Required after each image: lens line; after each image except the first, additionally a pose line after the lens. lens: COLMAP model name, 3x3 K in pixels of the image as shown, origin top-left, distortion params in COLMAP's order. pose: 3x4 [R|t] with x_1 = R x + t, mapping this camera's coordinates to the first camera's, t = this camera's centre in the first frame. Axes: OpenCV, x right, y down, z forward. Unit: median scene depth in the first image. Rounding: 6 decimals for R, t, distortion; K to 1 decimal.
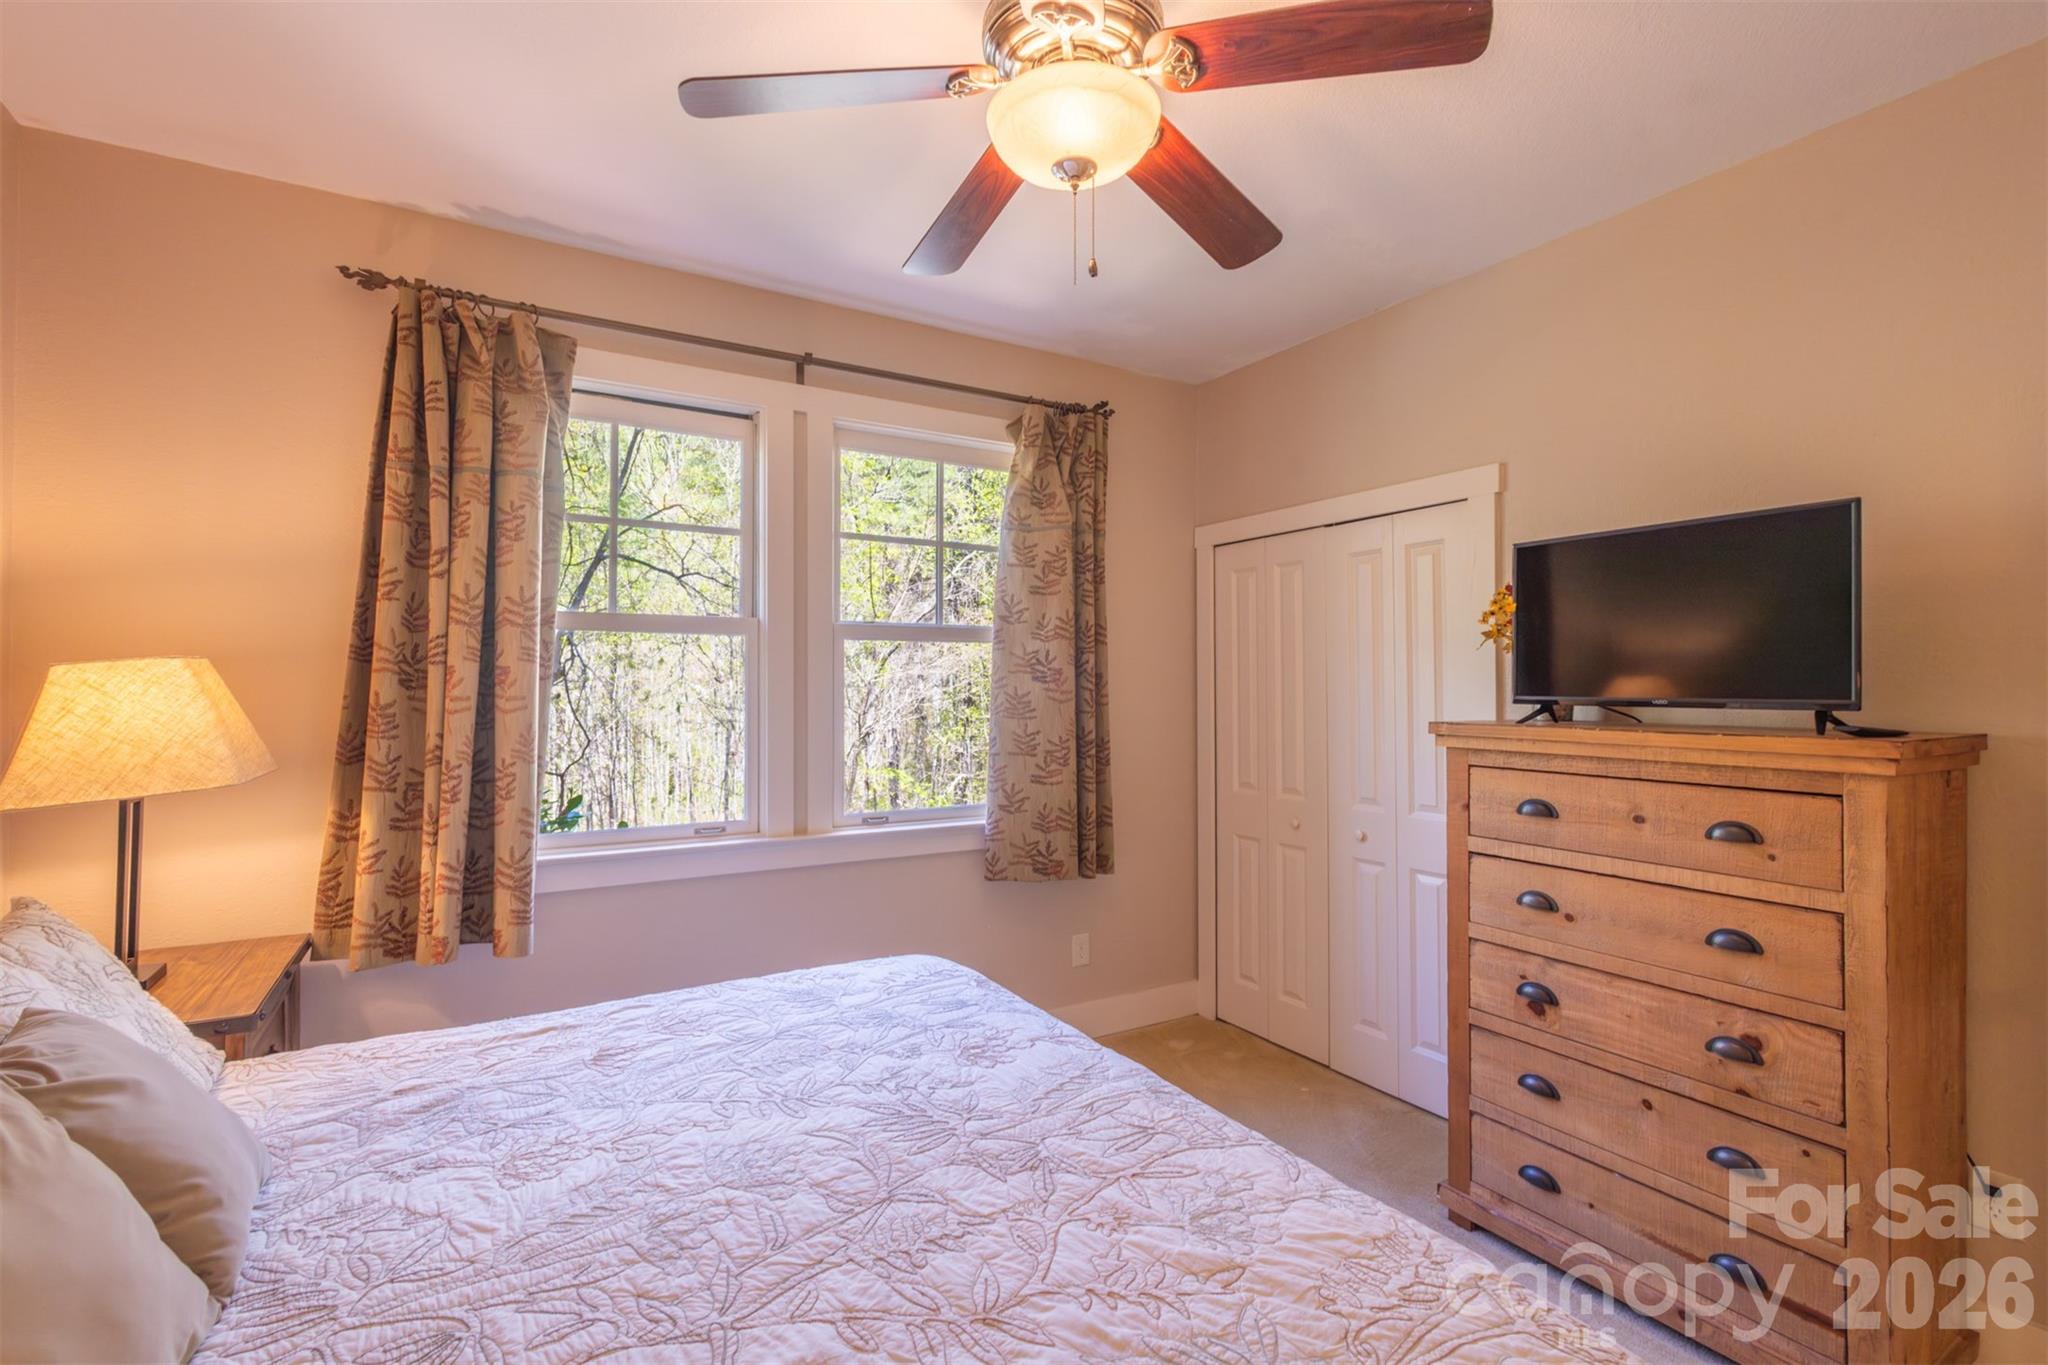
lens RADIAL K [[937.0, 0, 1025.3], [0, 937.0, 682.5], [0, 0, 1]] dist [0.013259, -0.000328]
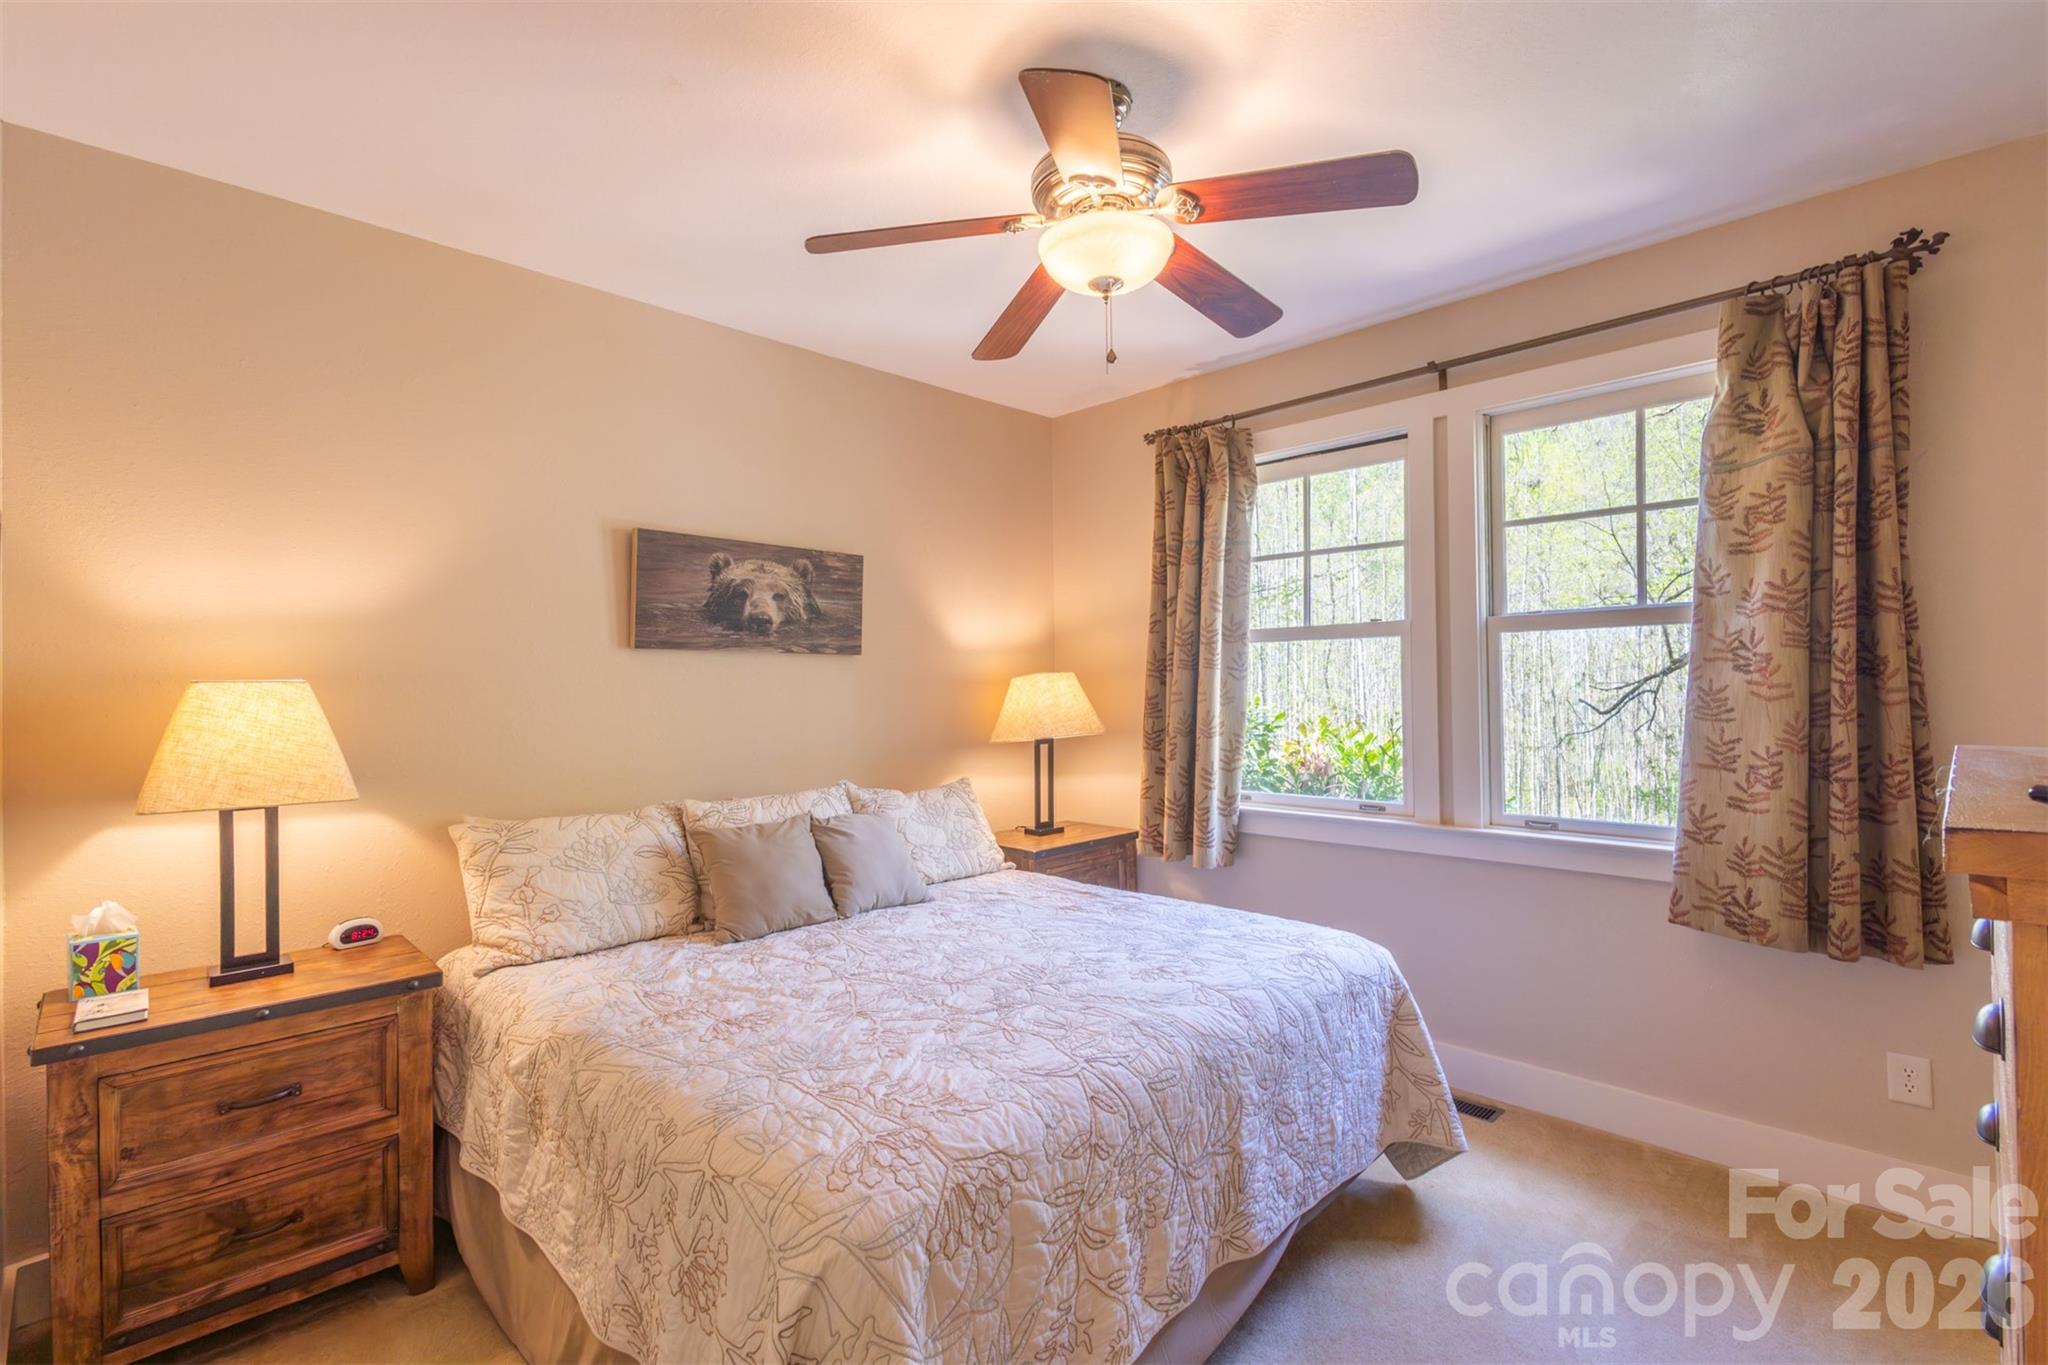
lens RADIAL K [[937.0, 0, 1024.5], [0, 937.0, 682.4], [0, 0, 1]] dist [0.013259, -0.000328]
pose [[0.251143, -0.006518, -0.967928, 0.616590], [0.019342, 0.999811, -0.001715, -0.002257], [0.967757, -0.018291, 0.251222, 0.274346]]
